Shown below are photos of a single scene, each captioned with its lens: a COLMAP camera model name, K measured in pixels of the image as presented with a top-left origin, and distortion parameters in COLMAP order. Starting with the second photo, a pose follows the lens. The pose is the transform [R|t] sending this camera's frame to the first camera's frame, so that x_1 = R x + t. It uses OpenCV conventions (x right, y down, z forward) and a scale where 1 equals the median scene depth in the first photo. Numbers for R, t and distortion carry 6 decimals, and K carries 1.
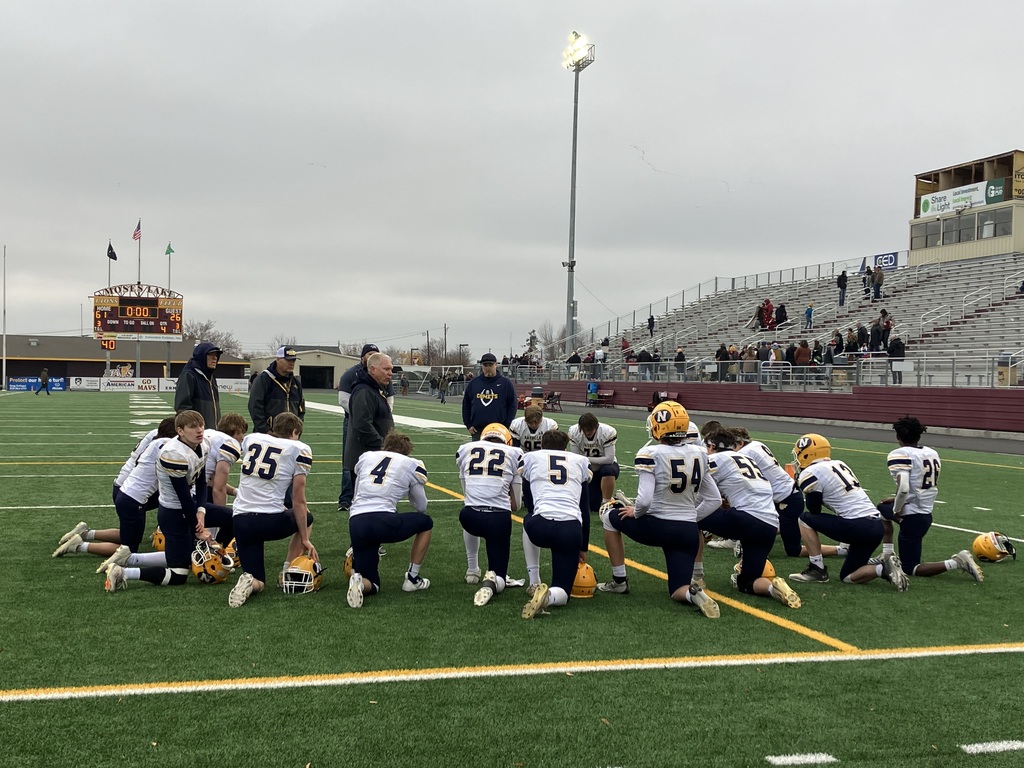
lens RADIAL K [[1331.8, 0, 512.0], [0, 1331.8, 384.0], [0, 0, 1]] dist [0.256453, -0.931400]
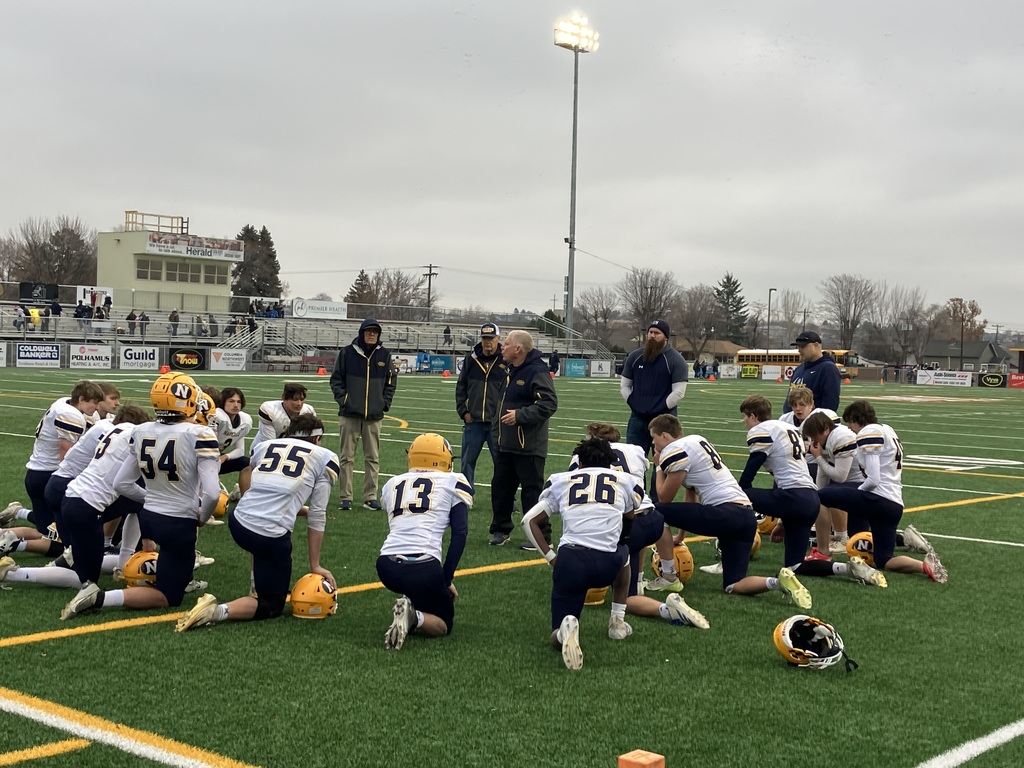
lens RADIAL K [[1471.2, 0, 512.0], [0, 1471.2, 384.0], [0, 0, 1]] dist [0.244789, -0.804821]
pose [[0.564251, 0.023071, -0.825281, 0.197316], [-0.026492, 0.999601, 0.009831, 0.001119], [0.825178, 0.016316, 0.564637, 0.125202]]
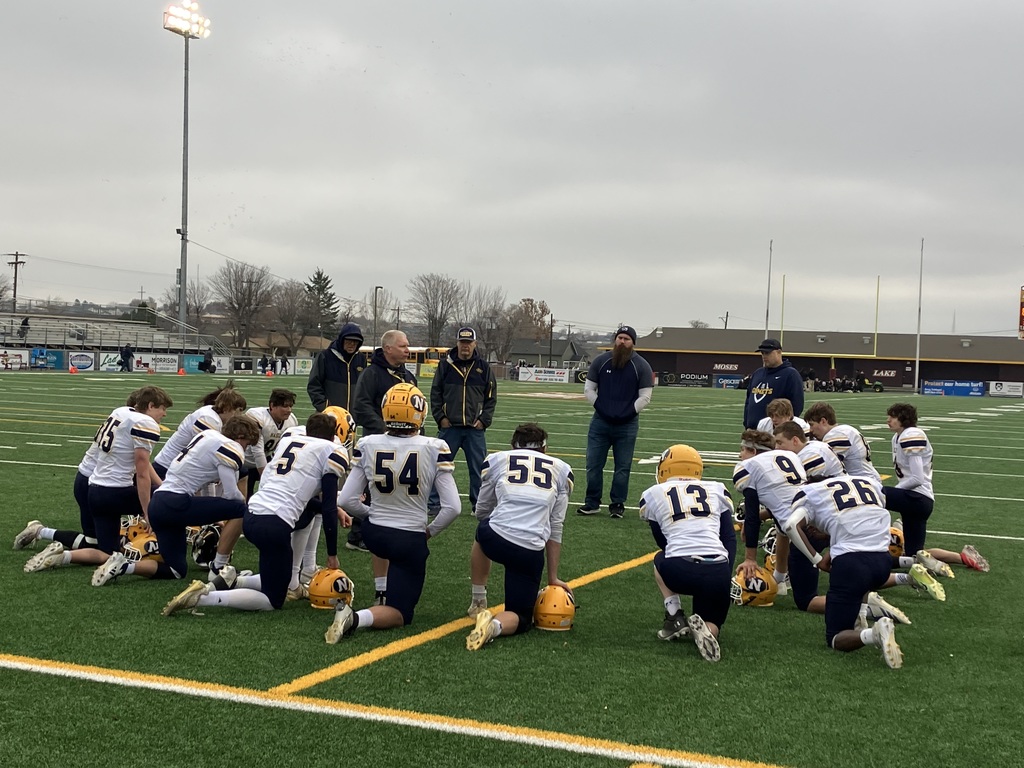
lens RADIAL K [[1471.2, 0, 512.0], [0, 1471.2, 384.0], [0, 0, 1]] dist [0.244789, -0.804821]
pose [[0.780987, 0.025153, -0.624041, 0.143172], [-0.028157, 0.999591, 0.005051, 0.001437], [0.623912, 0.013627, 0.781376, 0.064746]]
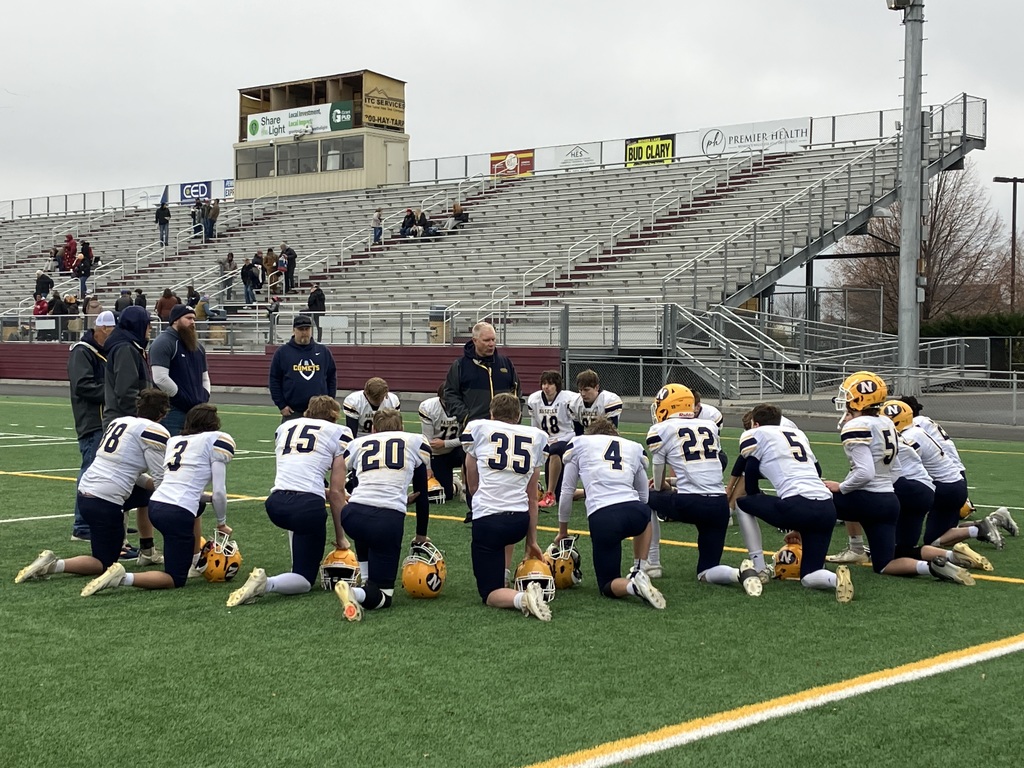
lens RADIAL K [[1717.3, 0, 512.0], [0, 1717.3, 384.0], [0, 0, 1]] dist [-0.023899, 1.095460]
pose [[0.847405, -0.026099, 0.530306, -0.149099], [0.012246, 0.999486, 0.029620, -0.003507], [-0.530806, -0.018606, 0.847289, 0.016752]]
